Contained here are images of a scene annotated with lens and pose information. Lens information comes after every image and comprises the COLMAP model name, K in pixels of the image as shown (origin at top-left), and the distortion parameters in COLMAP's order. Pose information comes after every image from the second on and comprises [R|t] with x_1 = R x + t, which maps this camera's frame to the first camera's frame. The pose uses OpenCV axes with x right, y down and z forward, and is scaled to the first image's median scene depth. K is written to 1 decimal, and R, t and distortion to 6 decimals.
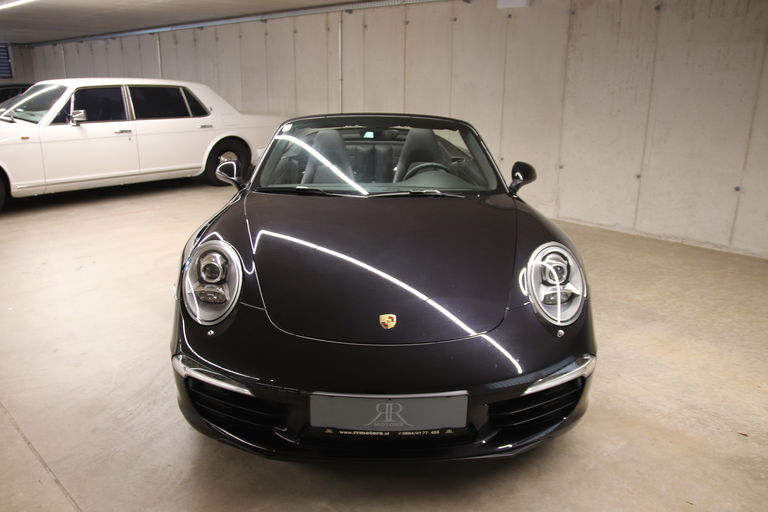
lens RADIAL K [[597.0, 0, 384.0], [0, 597.0, 256.0], [0, 0, 1]] dist [-0.092871, 0.097267]
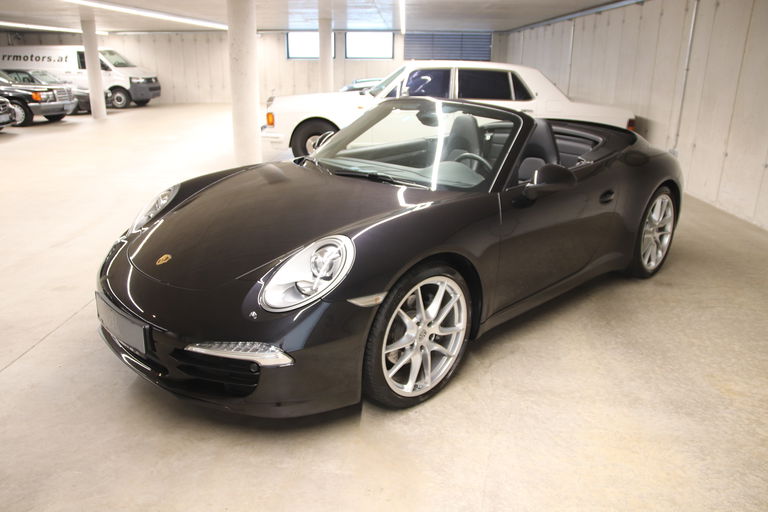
lens RADIAL K [[597.0, 0, 384.0], [0, 597.0, 256.0], [0, 0, 1]] dist [-0.092871, 0.097267]
pose [[0.697280, 0.228872, -0.679278, 0.280646], [-0.213853, 0.970920, 0.107615, -0.031569], [0.684155, 0.070228, 0.725948, 0.101976]]
